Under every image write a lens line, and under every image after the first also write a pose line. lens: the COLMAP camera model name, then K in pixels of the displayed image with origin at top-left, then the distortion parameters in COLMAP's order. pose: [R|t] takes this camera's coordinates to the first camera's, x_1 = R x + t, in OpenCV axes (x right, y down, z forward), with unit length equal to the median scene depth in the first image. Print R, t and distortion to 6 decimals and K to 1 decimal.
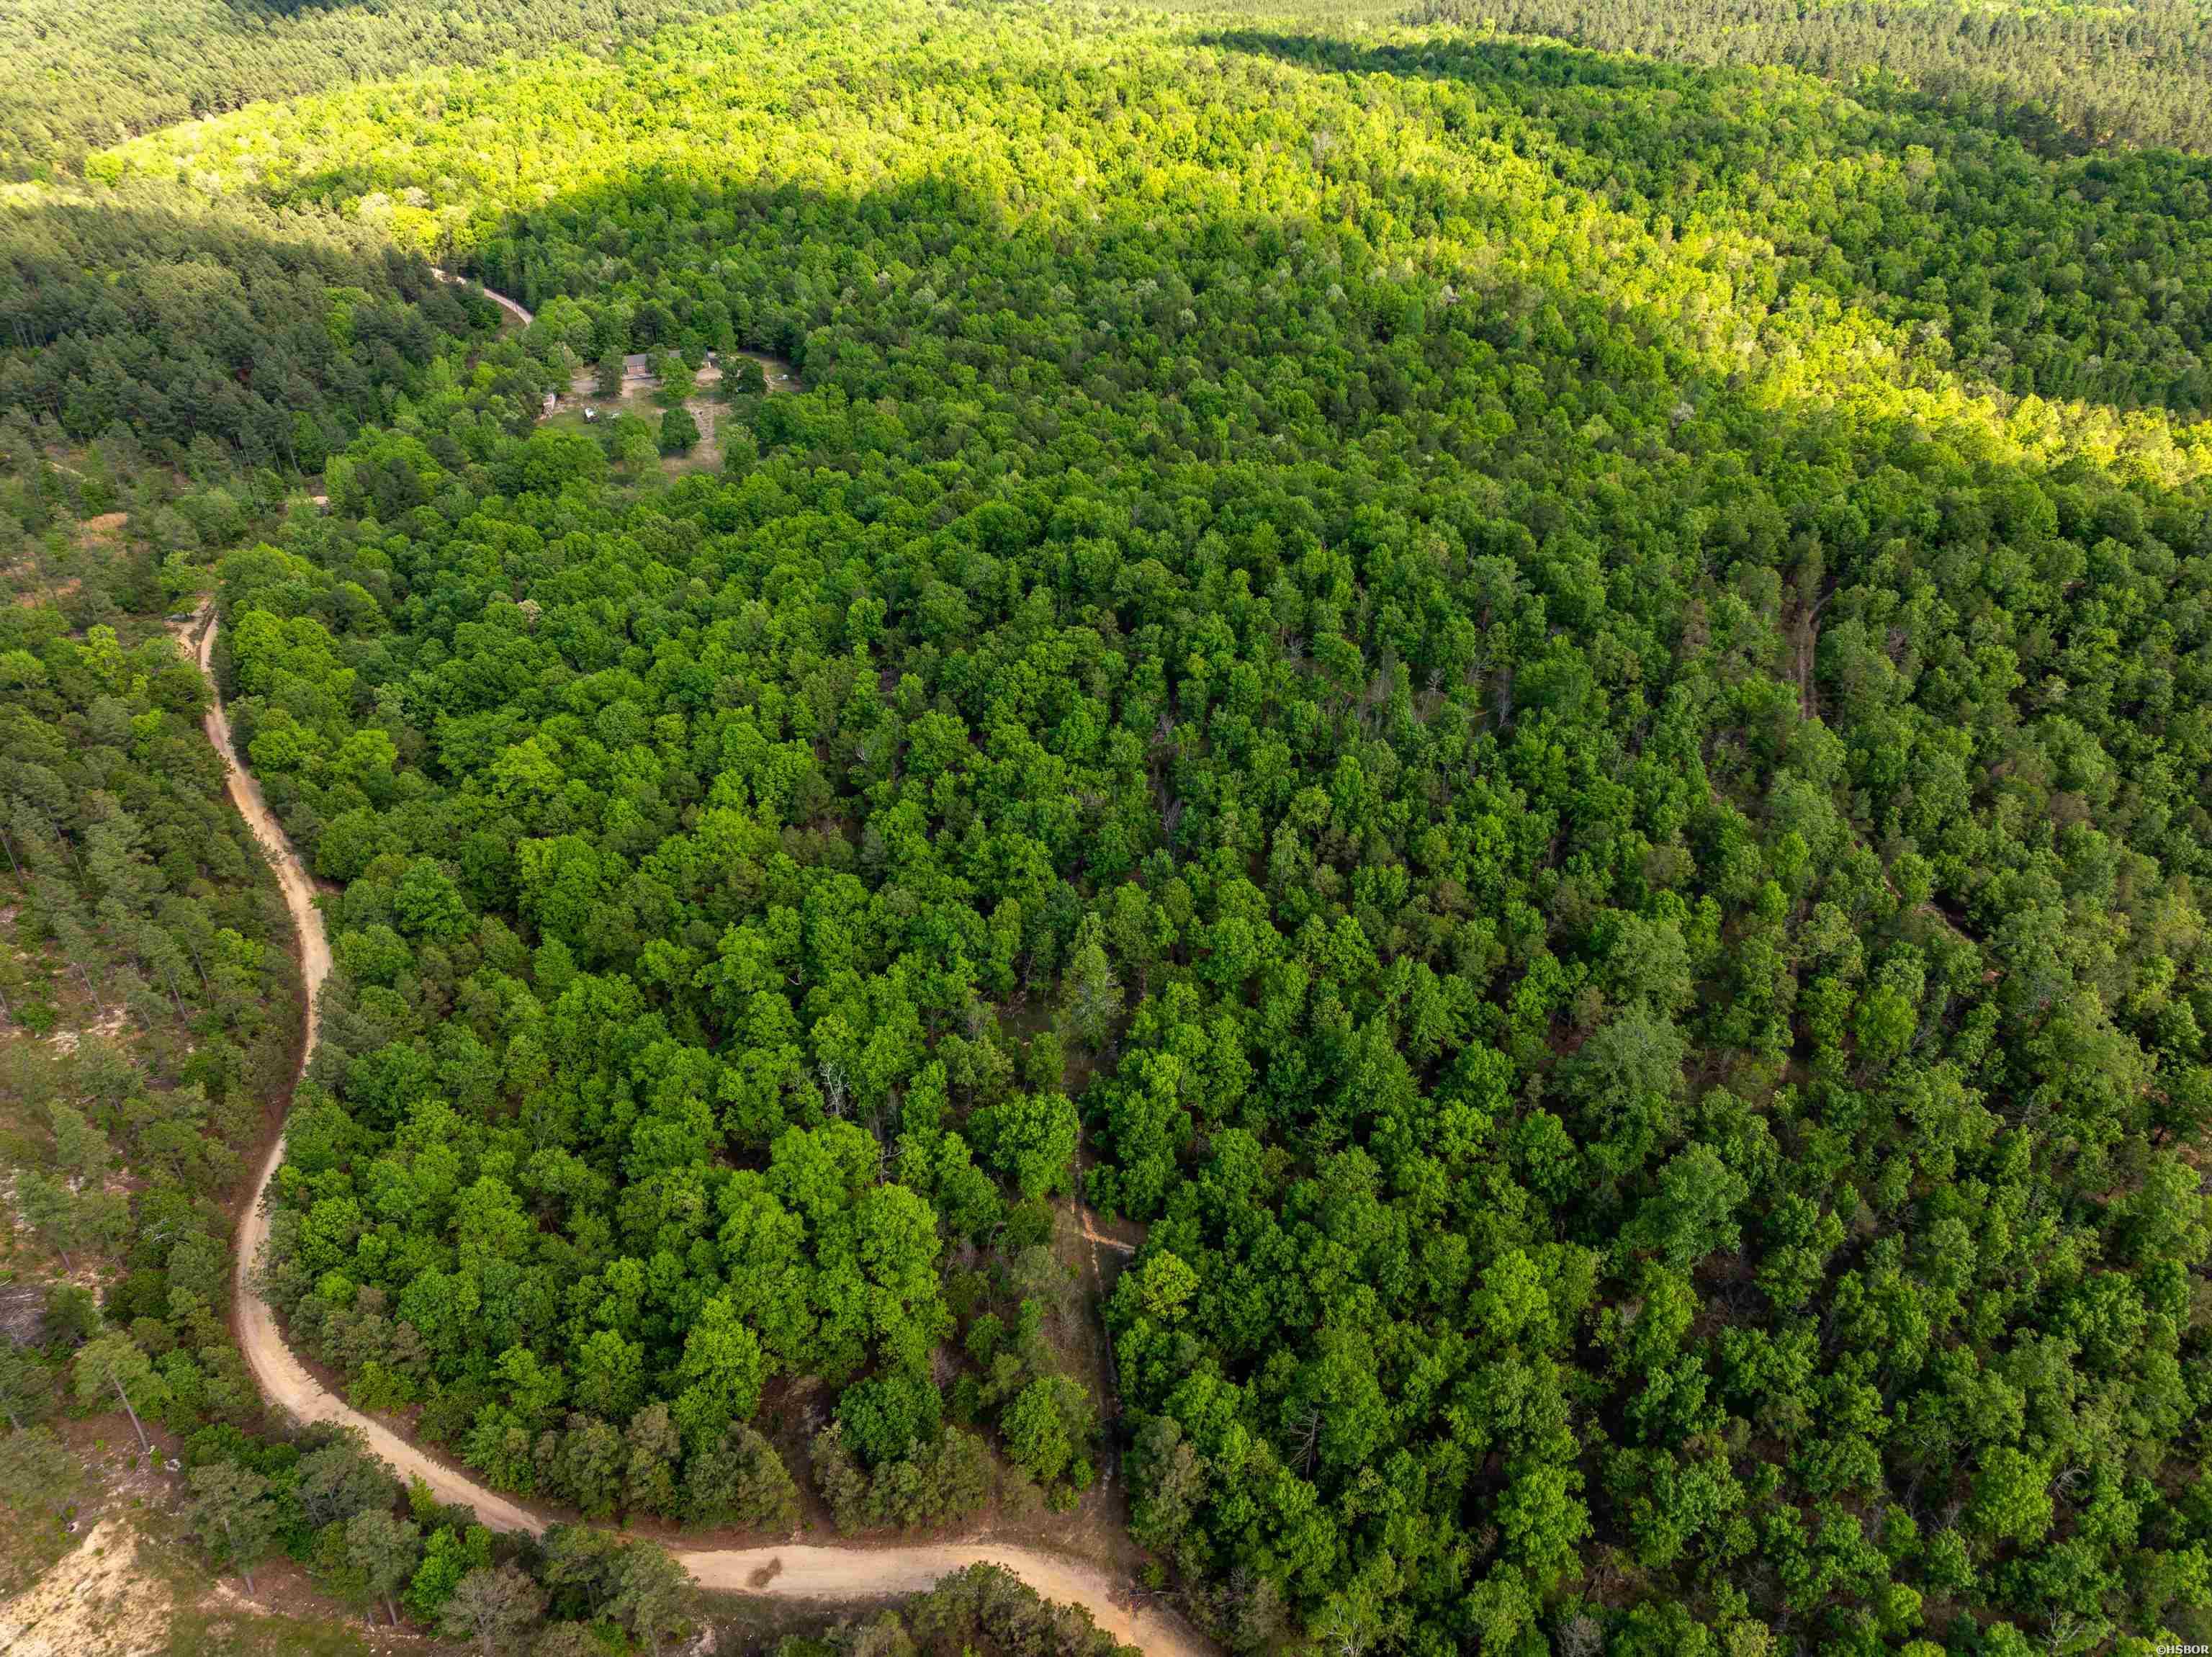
lens RADIAL K [[1584.4, 0, 1106.7], [0, 1584.4, 820.3], [0, 0, 1]] dist [-0.034265, 0.021514]
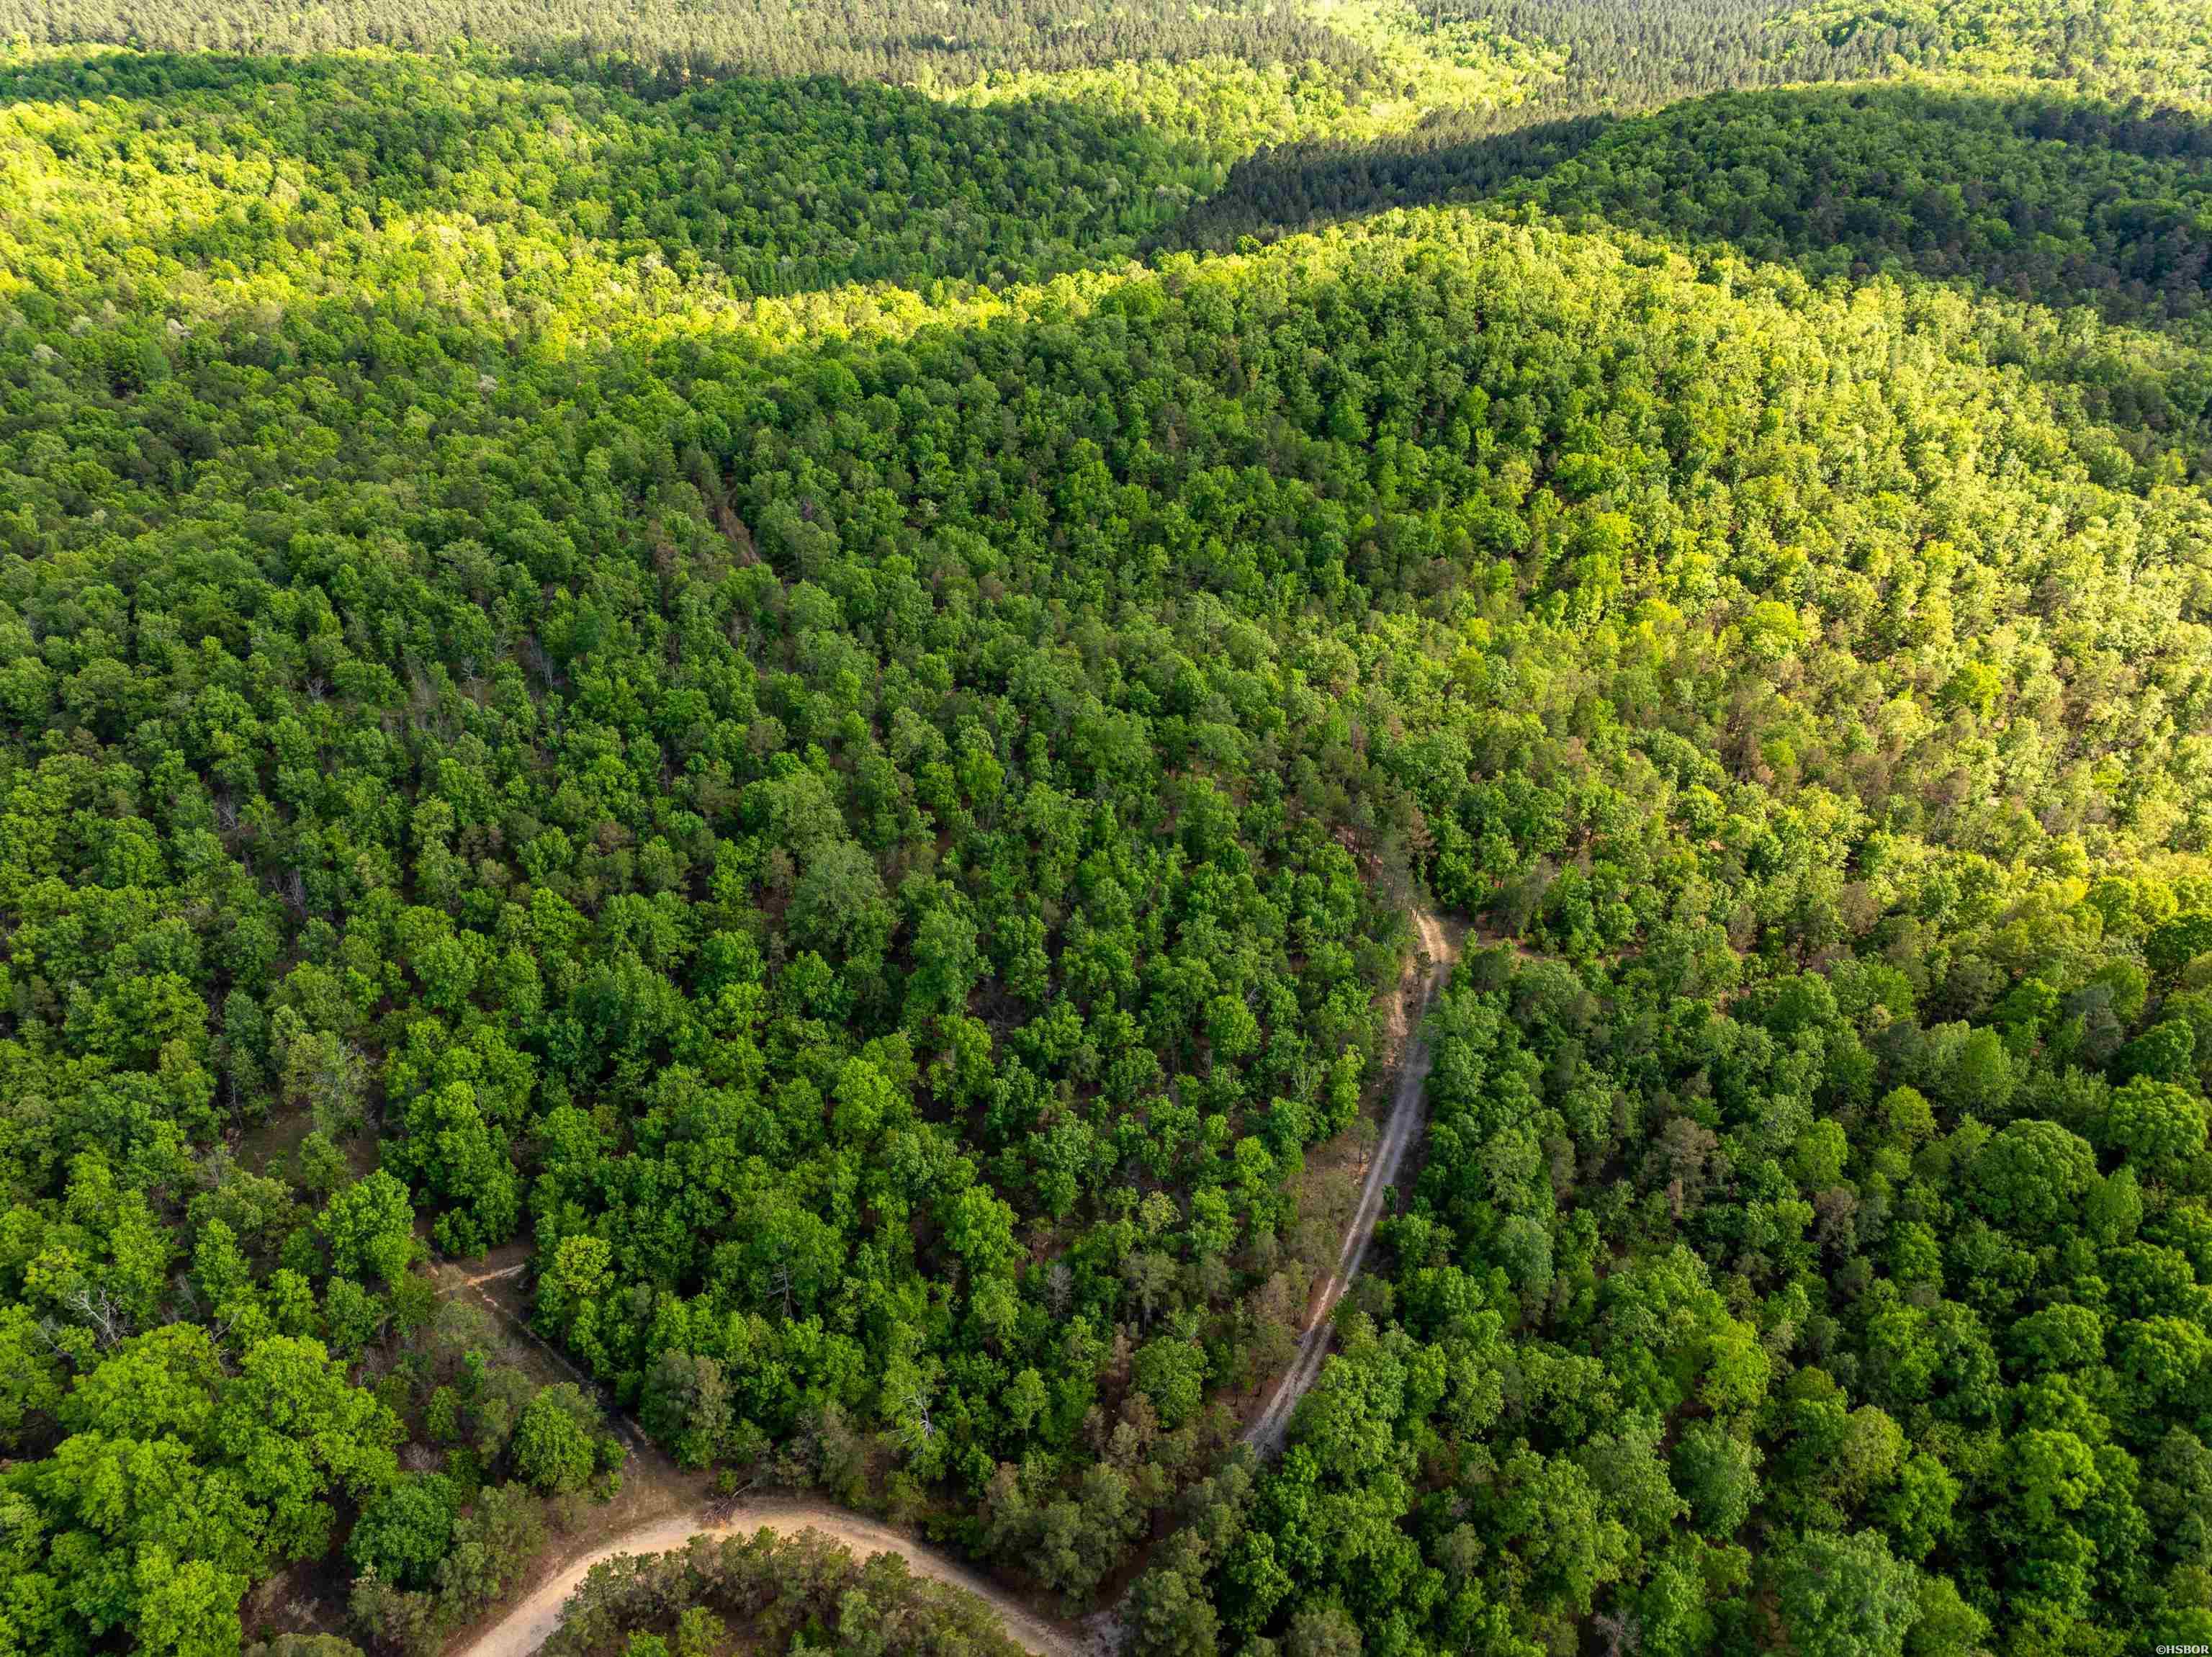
lens RADIAL K [[1584.4, 0, 1106.7], [0, 1584.4, 820.3], [0, 0, 1]] dist [-0.034265, 0.021514]
pose [[0.694217, -0.396767, 0.600532, -0.082888], [0.389707, 0.908666, 0.149846, 0.004157], [-0.605137, 0.130006, 0.785434, -0.017238]]
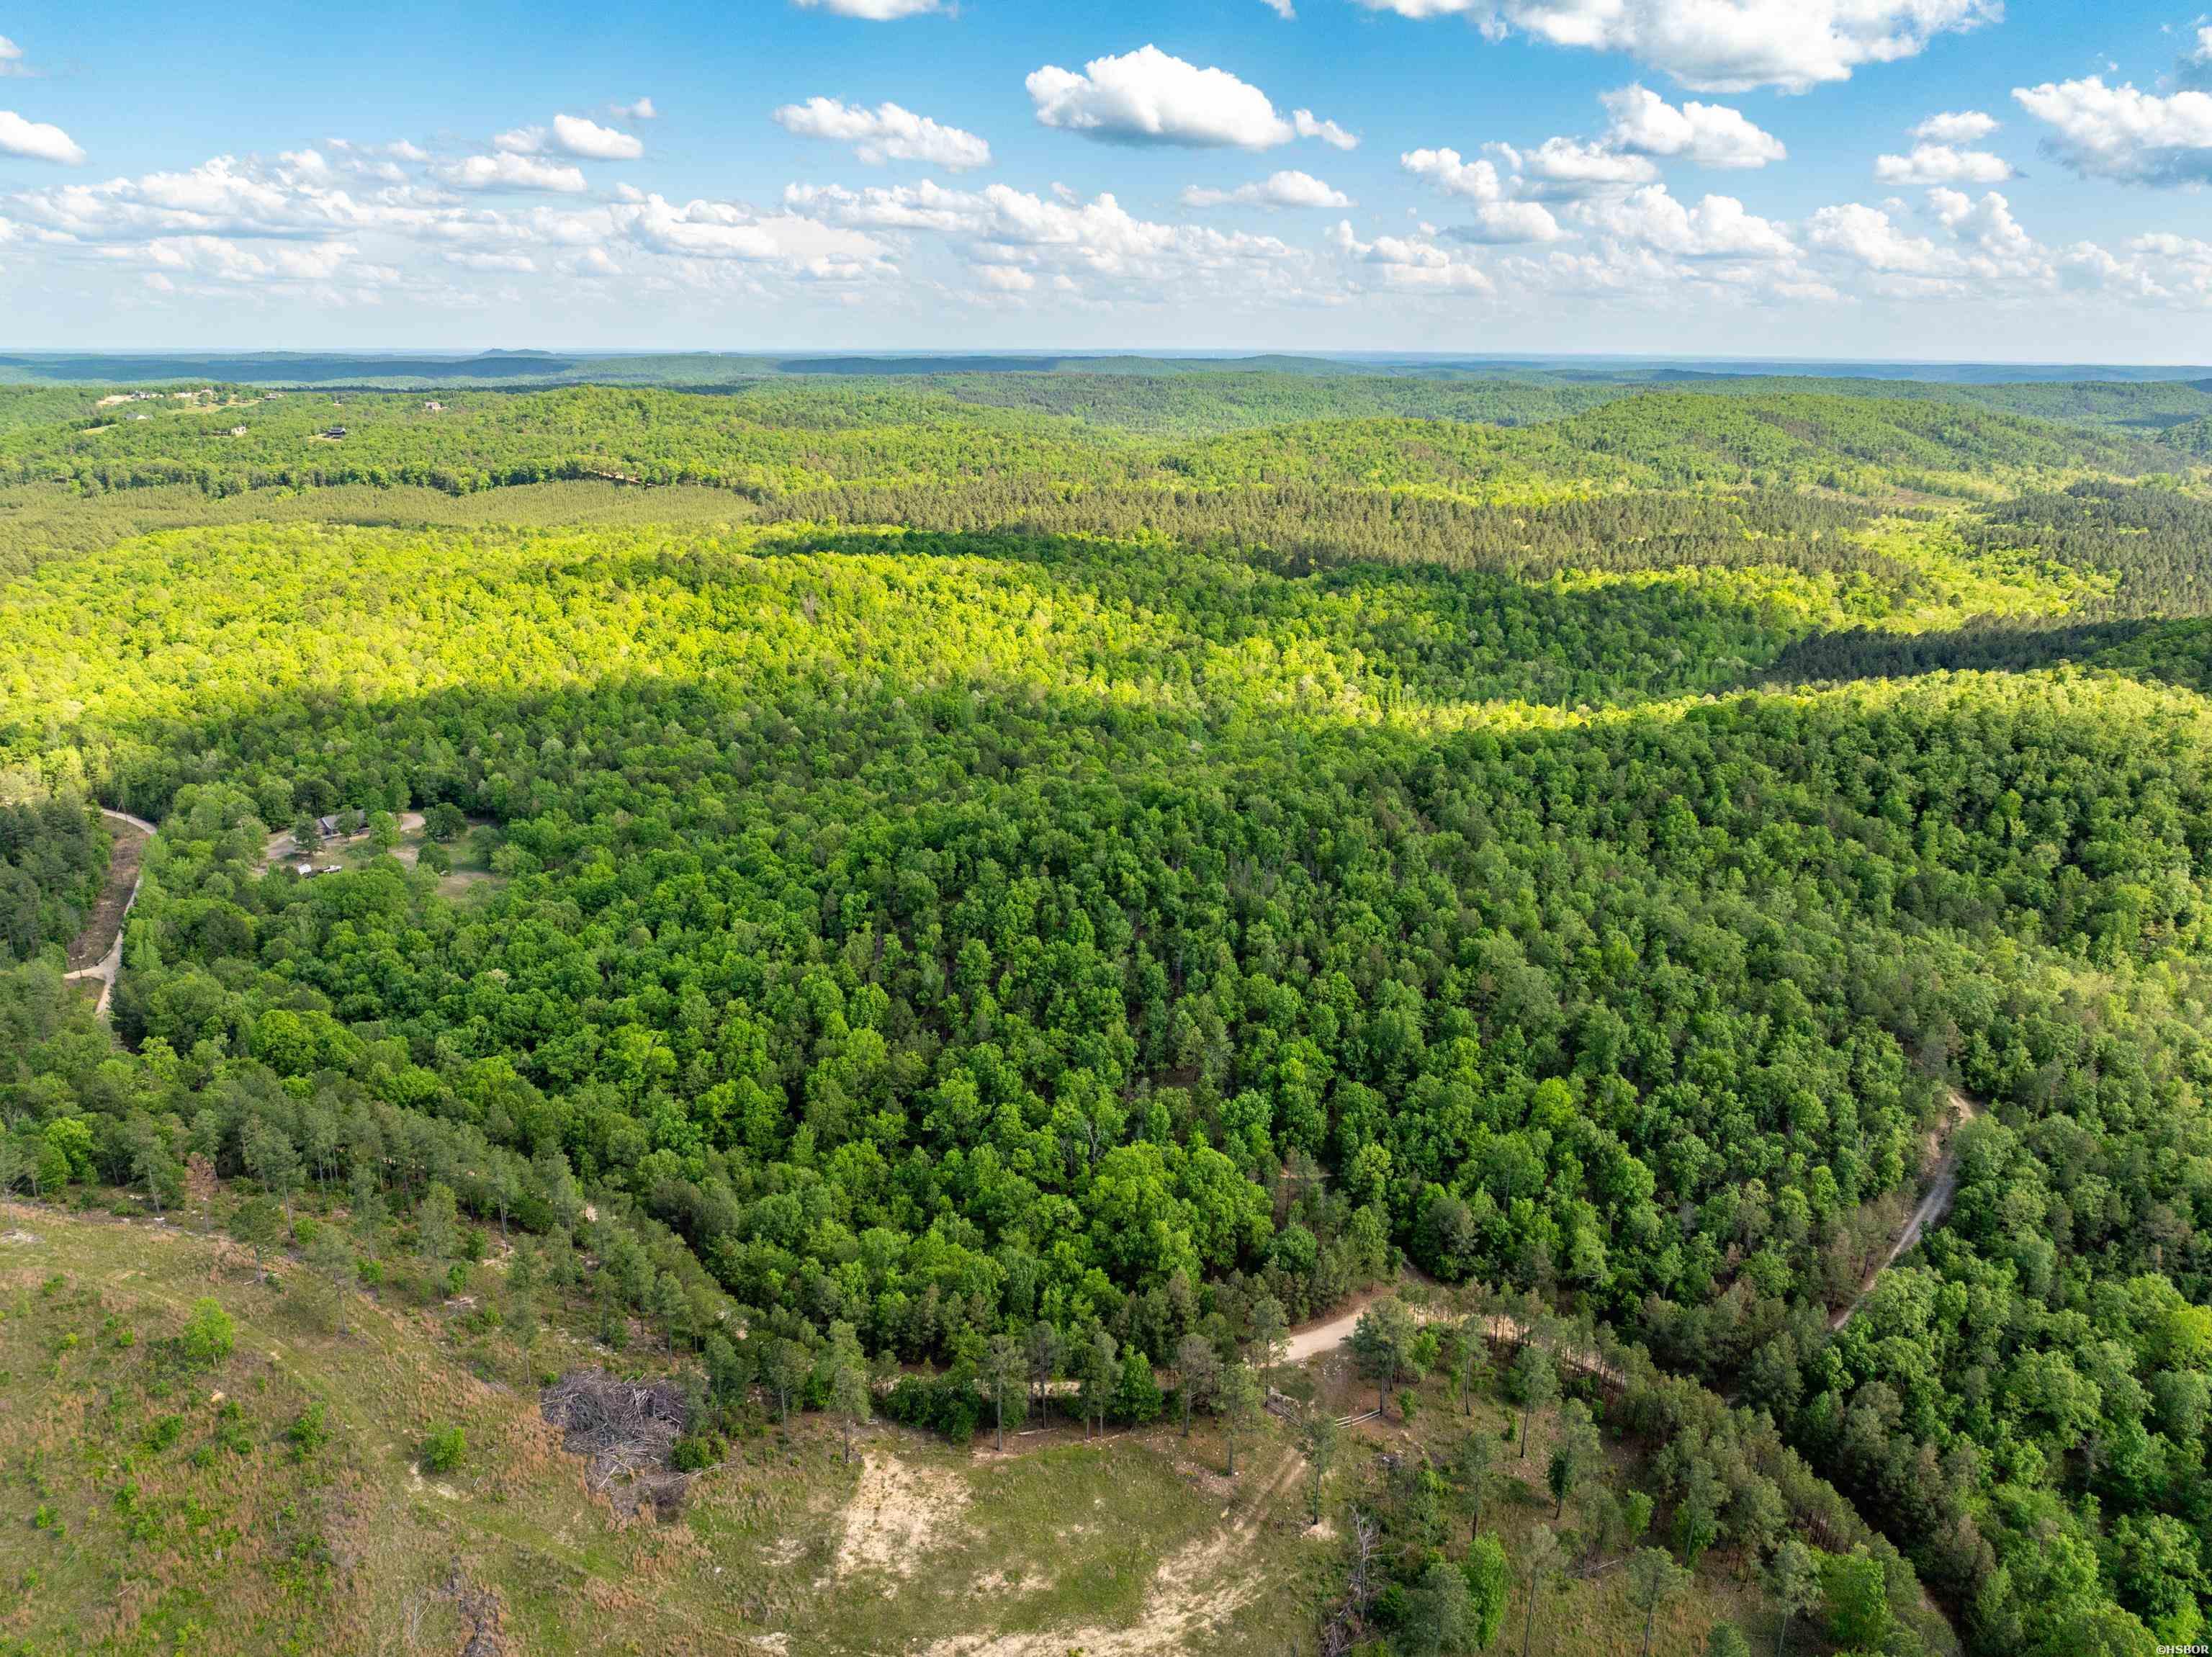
lens RADIAL K [[1584.4, 0, 1106.7], [0, 1584.4, 820.3], [0, 0, 1]] dist [-0.034265, 0.021514]
pose [[0.885634, -0.134351, 0.444525, -0.328024], [0.255661, 0.940171, -0.225204, 0.095169], [-0.387673, 0.313096, 0.866995, -0.157756]]
